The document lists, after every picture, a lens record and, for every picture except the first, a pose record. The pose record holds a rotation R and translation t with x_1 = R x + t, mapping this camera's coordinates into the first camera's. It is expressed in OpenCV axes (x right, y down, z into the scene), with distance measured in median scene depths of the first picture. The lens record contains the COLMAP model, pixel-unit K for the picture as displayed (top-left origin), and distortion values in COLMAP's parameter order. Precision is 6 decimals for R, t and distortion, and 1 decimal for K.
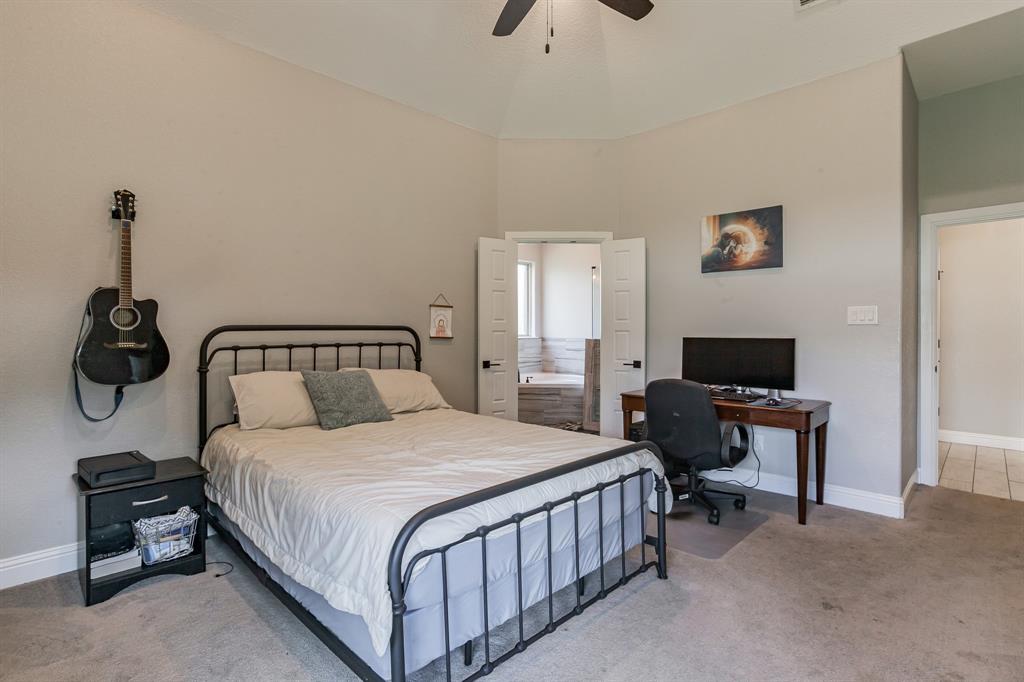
lens RADIAL K [[487.6, 0, 512.0], [0, 487.6, 341.0], [0, 0, 1]] dist [-0.000104, 0.000025]
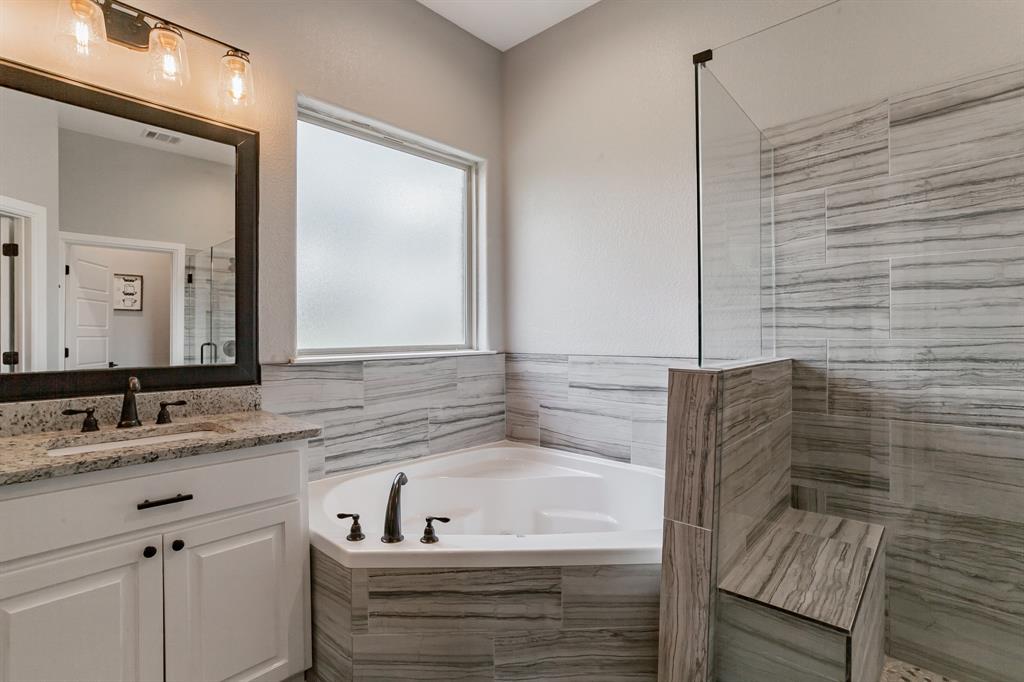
lens RADIAL K [[487.6, 0, 512.0], [0, 487.6, 341.0], [0, 0, 1]] dist [-0.000104, 0.000025]
pose [[0.999552, -0.005603, 0.029398, 0.056083], [0.005810, 0.999959, -0.006939, -0.013496], [-0.029358, 0.007106, 0.999544, 0.619007]]
